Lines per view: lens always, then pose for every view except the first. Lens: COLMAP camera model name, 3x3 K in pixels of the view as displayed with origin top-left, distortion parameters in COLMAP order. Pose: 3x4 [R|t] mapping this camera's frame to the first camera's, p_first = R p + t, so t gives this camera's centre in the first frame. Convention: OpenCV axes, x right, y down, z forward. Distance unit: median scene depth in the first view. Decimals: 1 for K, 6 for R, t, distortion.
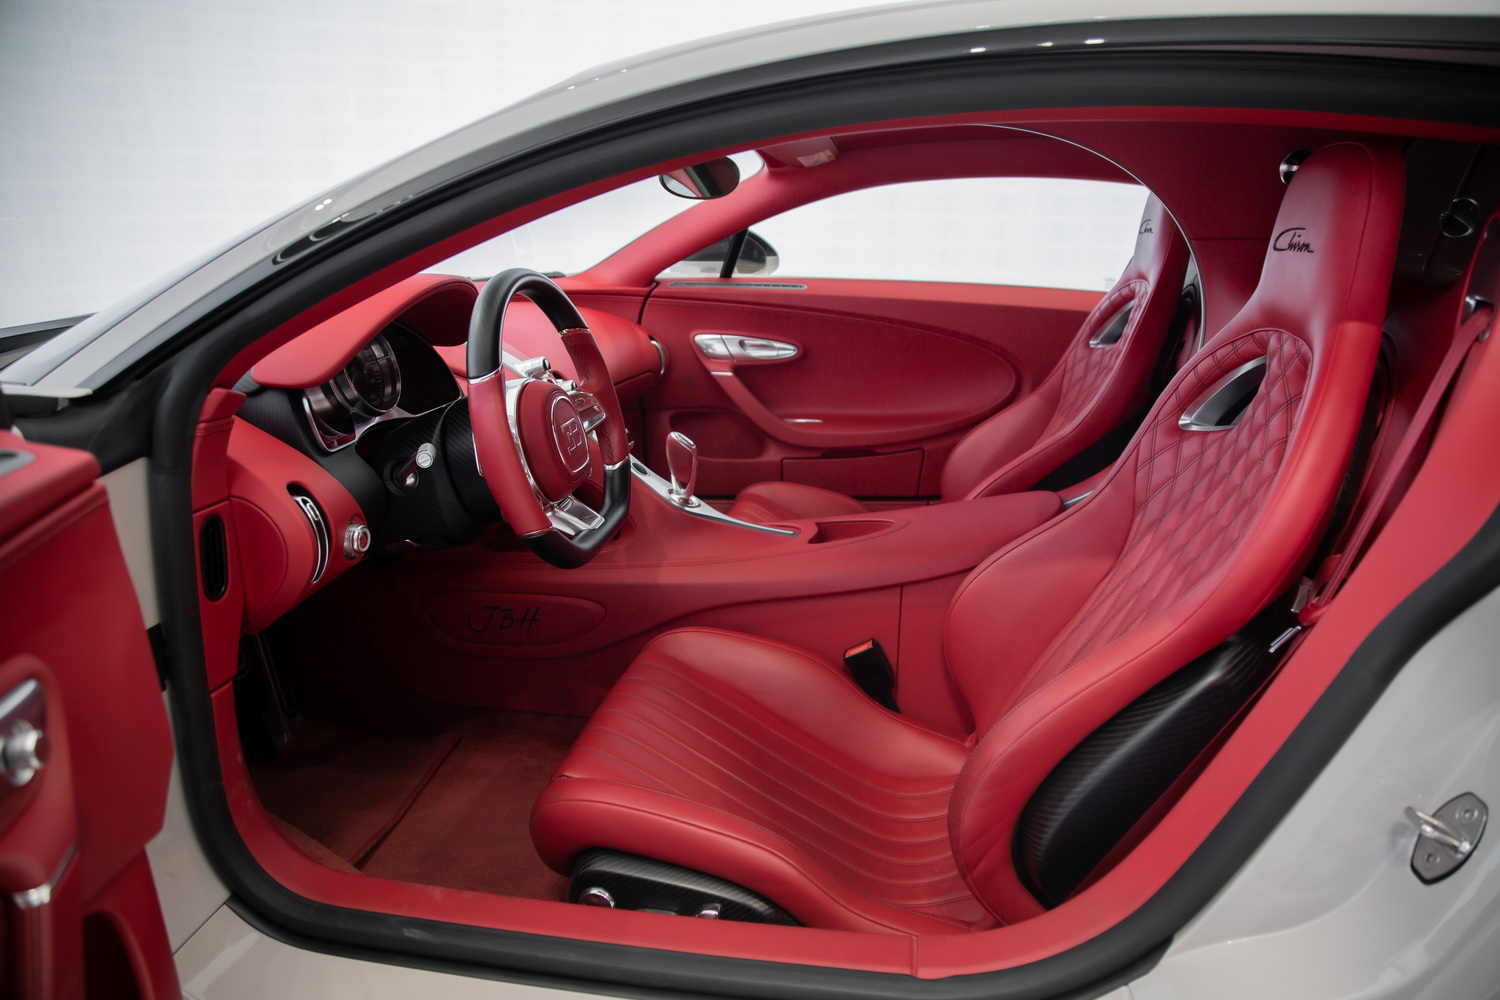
lens RADIAL K [[971.2, 0, 758.9], [0, 971.2, 491.2], [0, 0, 1]] dist [-0.094993, 0.022735]
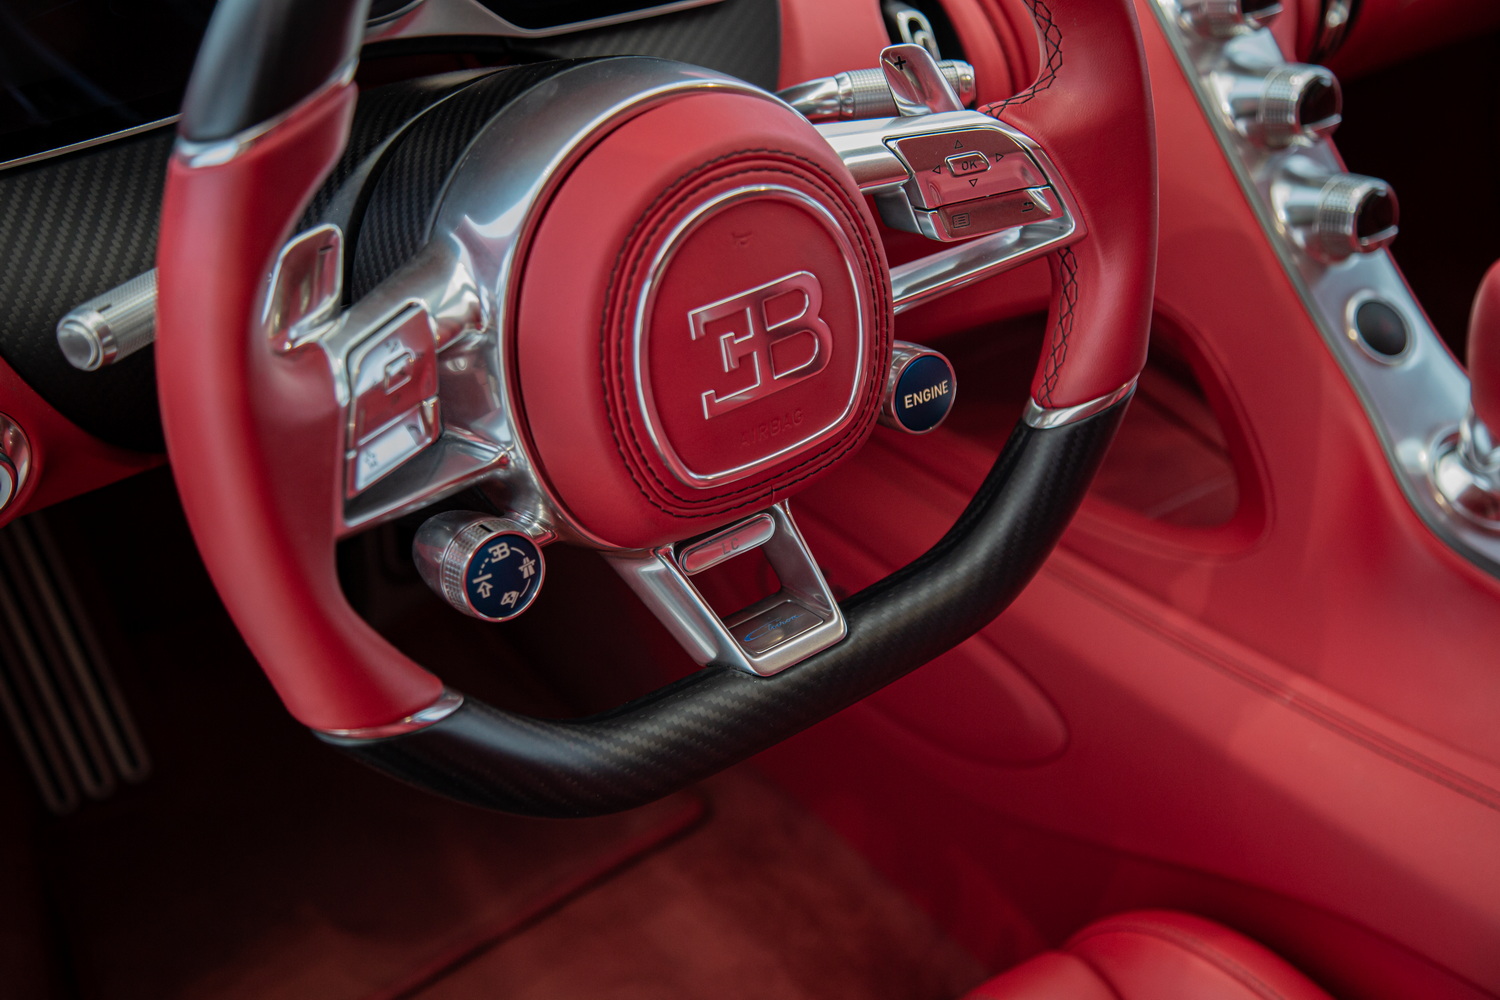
lens RADIAL K [[2075.4, 0, 754.6], [0, 2075.4, 509.5], [0, 0, 1]] dist [0.079325, 0.000000]
pose [[0.739643, 0.412428, -0.531819, 0.105463], [-0.229589, 0.897447, 0.376666, -0.192026], [0.632627, -0.156499, 0.758479, 0.471791]]
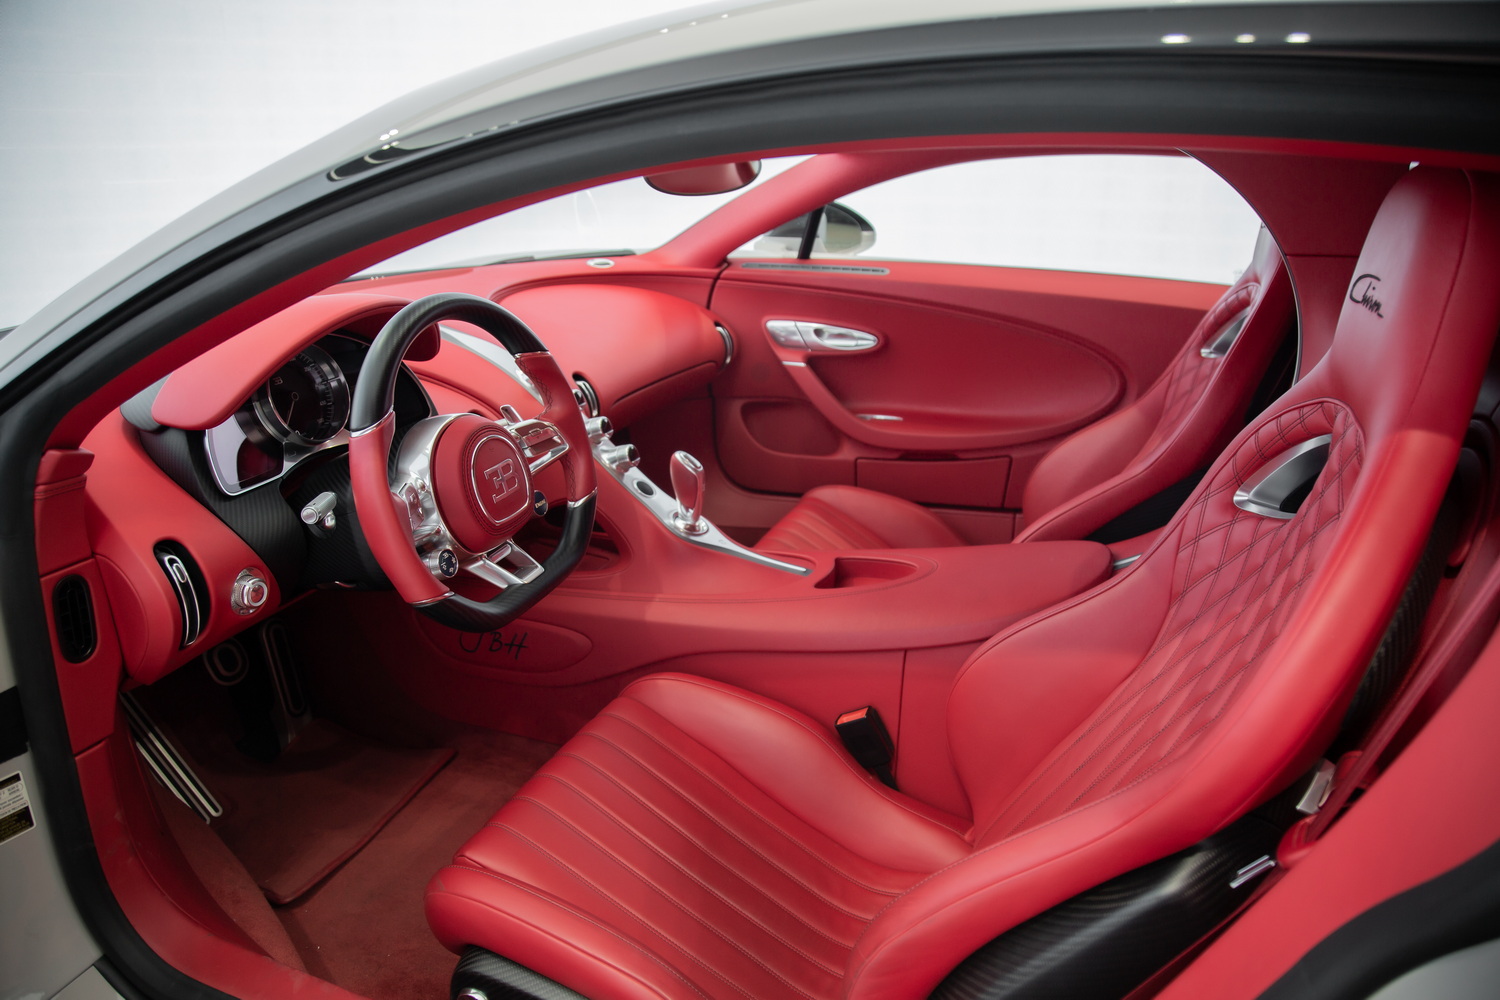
lens RADIAL K [[971.2, 0, 754.7], [0, 971.2, 497.7], [0, 0, 1]] dist [-0.094993, 0.022735]
pose [[0.982608, 0.056479, -0.176896, 0.165096], [-0.045174, 0.996710, 0.067301, -0.093808], [0.180115, -0.058139, 0.981926, 0.134247]]
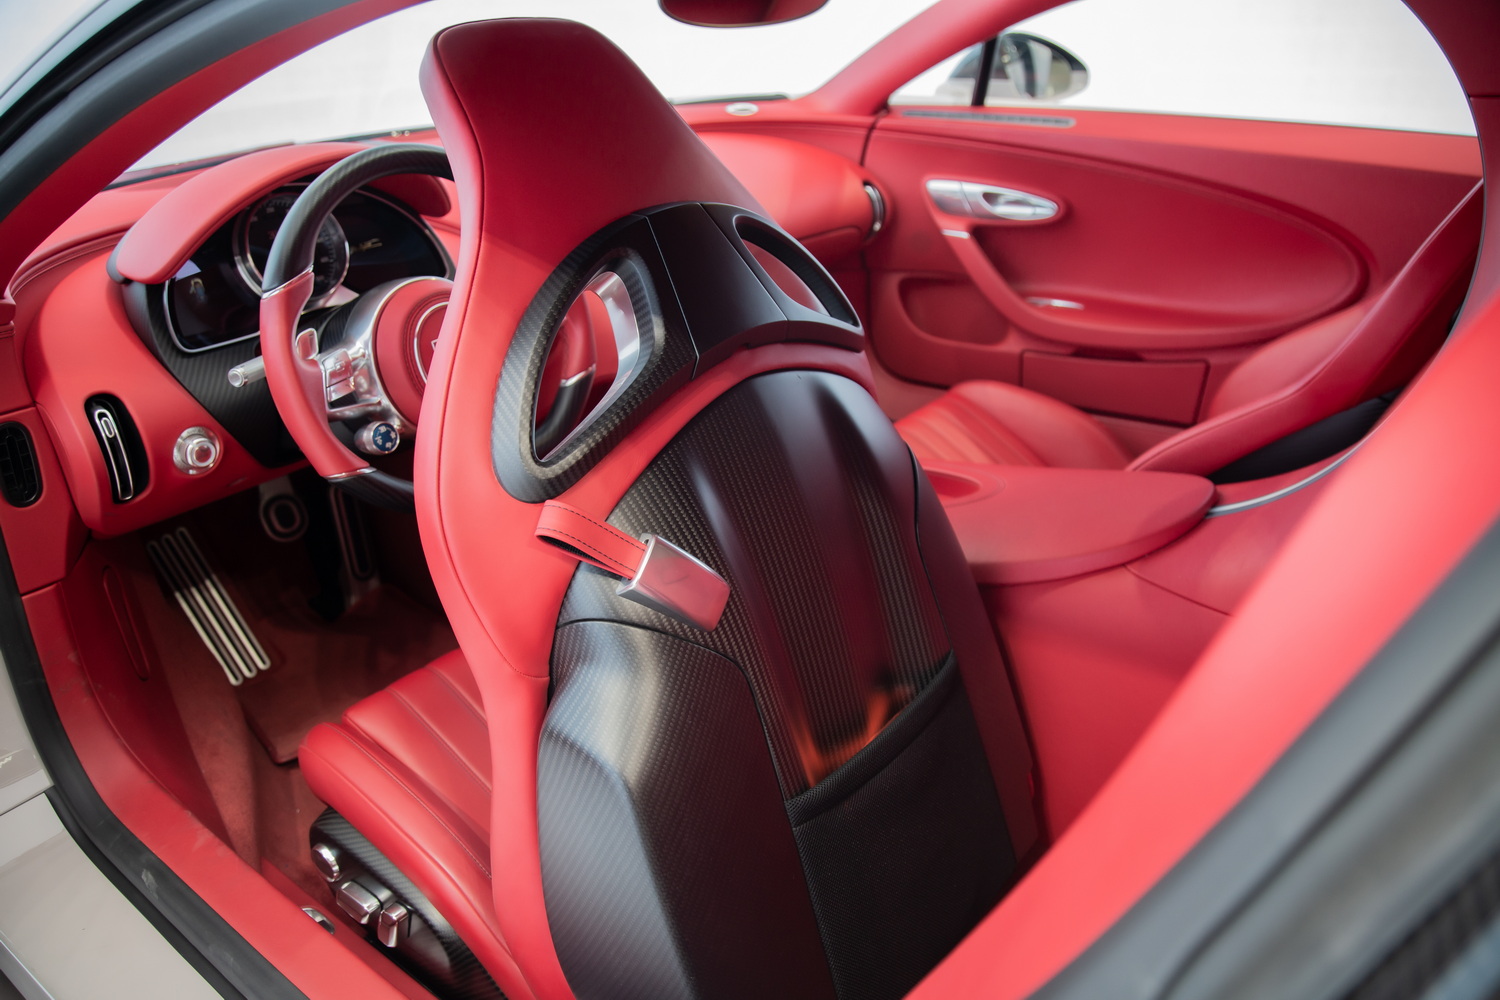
lens RADIAL K [[1063.6, 0, 747.7], [0, 1063.6, 501.4], [0, 0, 1]] dist [-0.074336, 0.006120]
pose [[0.889513, 0.171652, -0.423441, 0.360922], [-0.092461, 0.975199, 0.201090, -0.114778], [0.447457, -0.139720, 0.883324, 0.249925]]
